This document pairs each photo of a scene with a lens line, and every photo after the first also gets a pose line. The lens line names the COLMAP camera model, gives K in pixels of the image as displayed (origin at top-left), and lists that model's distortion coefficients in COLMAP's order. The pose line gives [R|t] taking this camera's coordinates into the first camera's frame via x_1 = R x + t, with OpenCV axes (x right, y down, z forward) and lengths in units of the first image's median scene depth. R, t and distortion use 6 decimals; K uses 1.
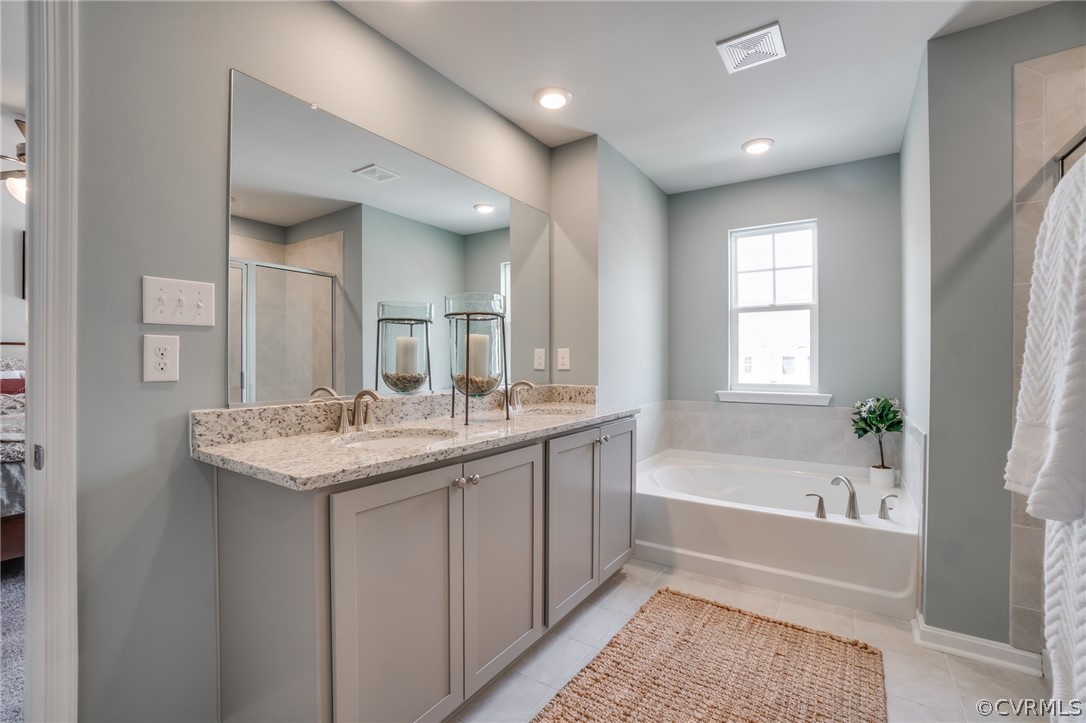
lens RADIAL K [[479.2, 0, 540.3], [0, 479.2, 362.5], [0, 0, 1]] dist [-0.046379, 0.008769]
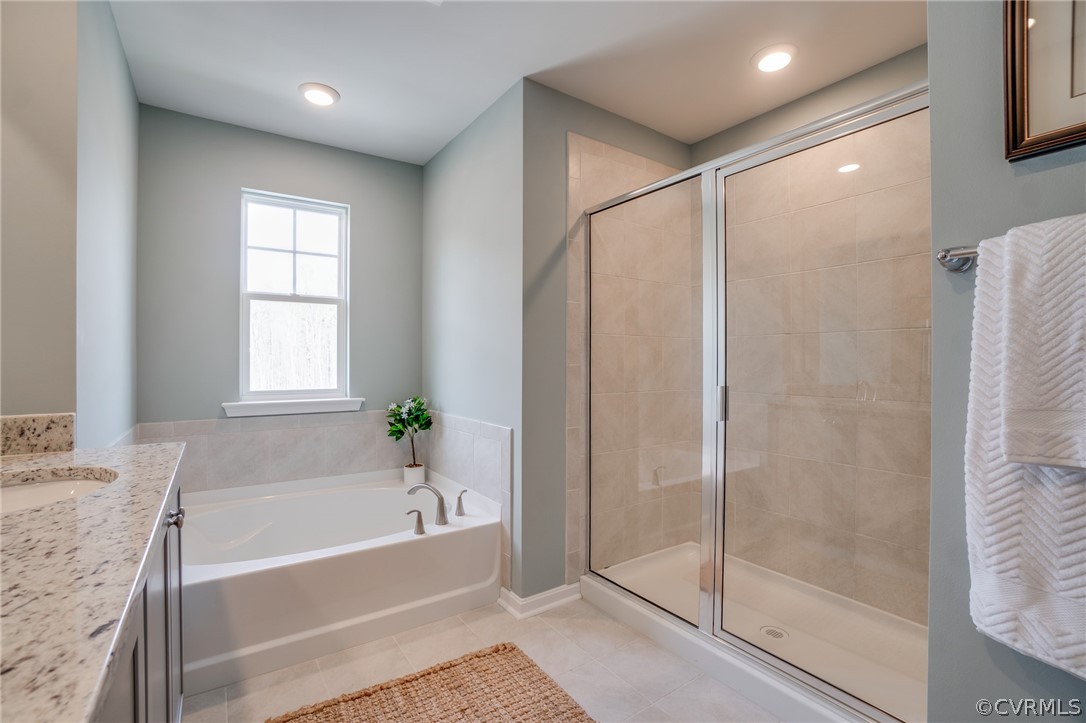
lens RADIAL K [[479.2, 0, 546.1], [0, 479.2, 363.0], [0, 0, 1]] dist [-0.046379, 0.008769]
pose [[0.369178, -0.002698, 0.929355, -0.140151], [0.002998, 0.999994, 0.001712, -0.002343], [-0.929354, 0.002154, 0.369184, 0.350983]]
